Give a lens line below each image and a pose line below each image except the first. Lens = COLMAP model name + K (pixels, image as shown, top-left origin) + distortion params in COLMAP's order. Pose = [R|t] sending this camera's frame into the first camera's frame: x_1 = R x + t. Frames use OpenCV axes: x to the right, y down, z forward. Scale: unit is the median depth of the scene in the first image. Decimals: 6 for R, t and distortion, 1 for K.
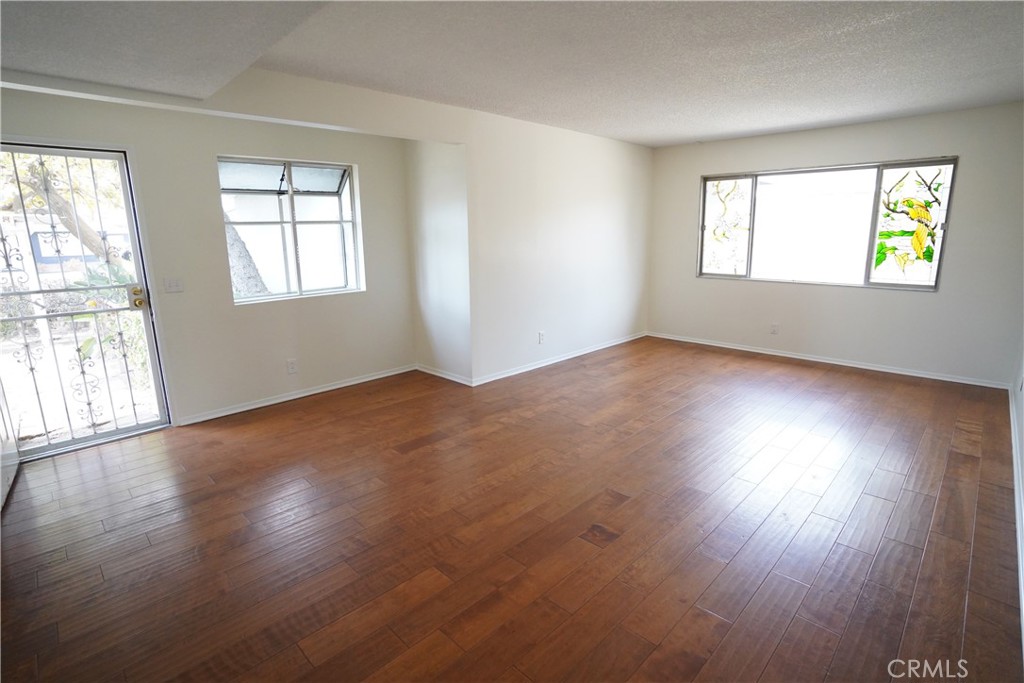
lens RADIAL K [[505.6, 0, 520.3], [0, 505.6, 345.8], [0, 0, 1]] dist [-0.053800, 0.018714]
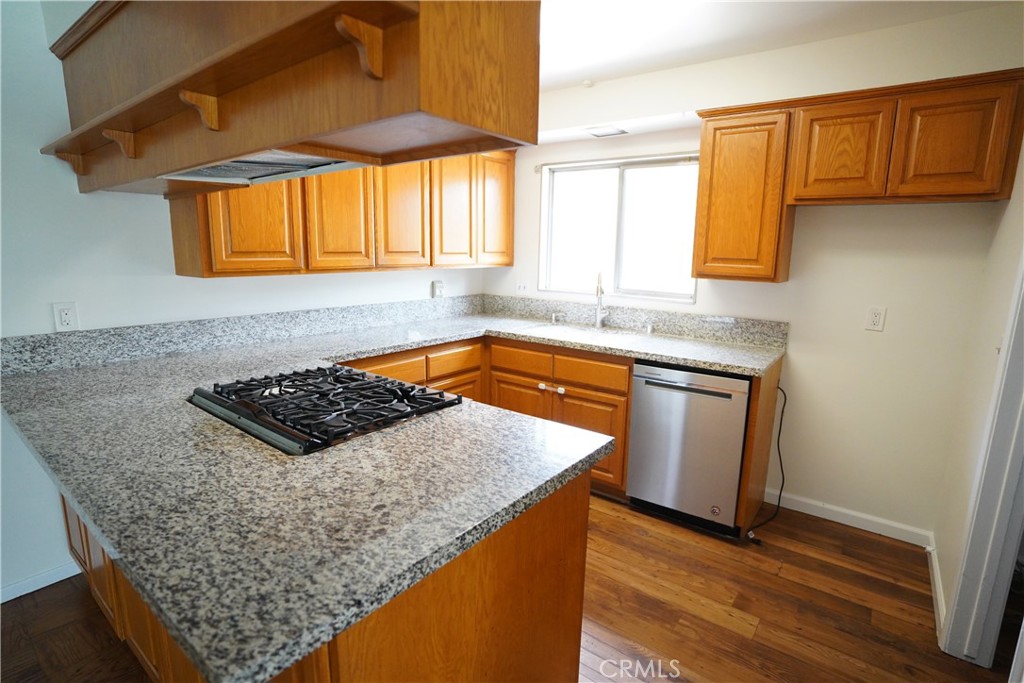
lens RADIAL K [[505.6, 0, 506.5], [0, 505.6, 337.5], [0, 0, 1]] dist [-0.053800, 0.018714]
pose [[0.993232, 0.013063, 0.115411, 0.513971], [-0.007432, 0.998767, -0.049081, -0.091179], [-0.115910, 0.047891, 0.992104, 0.349286]]
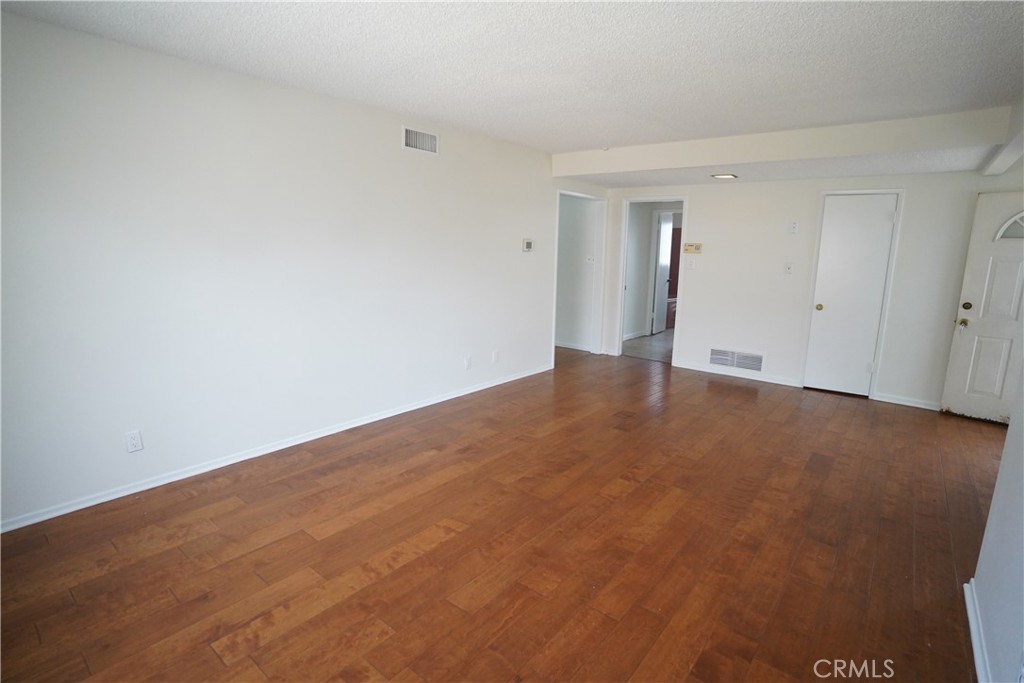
lens RADIAL K [[505.6, 0, 510.8], [0, 505.6, 341.6], [0, 0, 1]] dist [-0.053800, 0.018714]
pose [[-0.996471, 0.005490, -0.083757, 0.376767], [-0.028423, 0.916834, 0.398256, -0.308165], [0.078978, 0.399232, -0.913442, 1.309098]]
